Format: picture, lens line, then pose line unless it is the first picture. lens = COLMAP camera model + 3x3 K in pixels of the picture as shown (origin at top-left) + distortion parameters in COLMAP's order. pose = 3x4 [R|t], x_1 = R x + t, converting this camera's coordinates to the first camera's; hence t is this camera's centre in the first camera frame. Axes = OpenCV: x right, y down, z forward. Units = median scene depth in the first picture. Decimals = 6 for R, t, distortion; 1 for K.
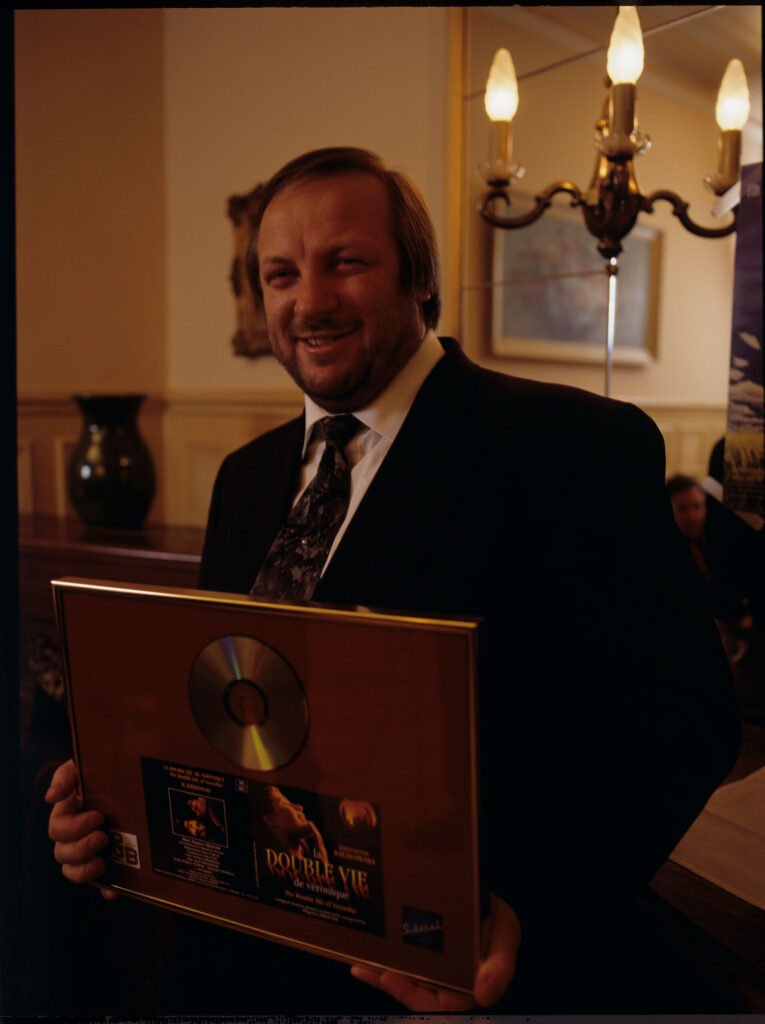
lens RADIAL K [[868.4, 0, 379.3], [0, 868.4, 519.8], [0, 0, 1]] dist [-0.047661, 0.003679]
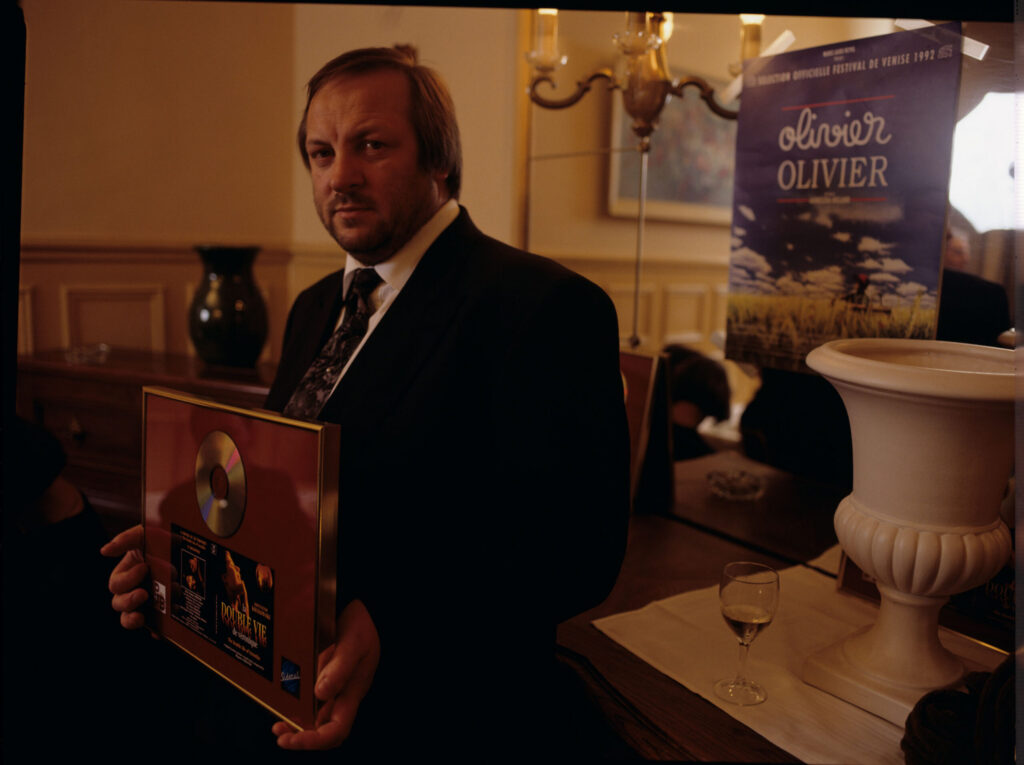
lens RADIAL K [[868.4, 0, 500.3], [0, 868.4, 381.9], [0, 0, 1]] dist [-0.047661, 0.003679]
pose [[0.998525, 0.032798, -0.043271, 0.157969], [-0.032568, 0.999451, 0.006022, 0.020678], [0.043445, -0.004604, 0.999045, -0.164123]]
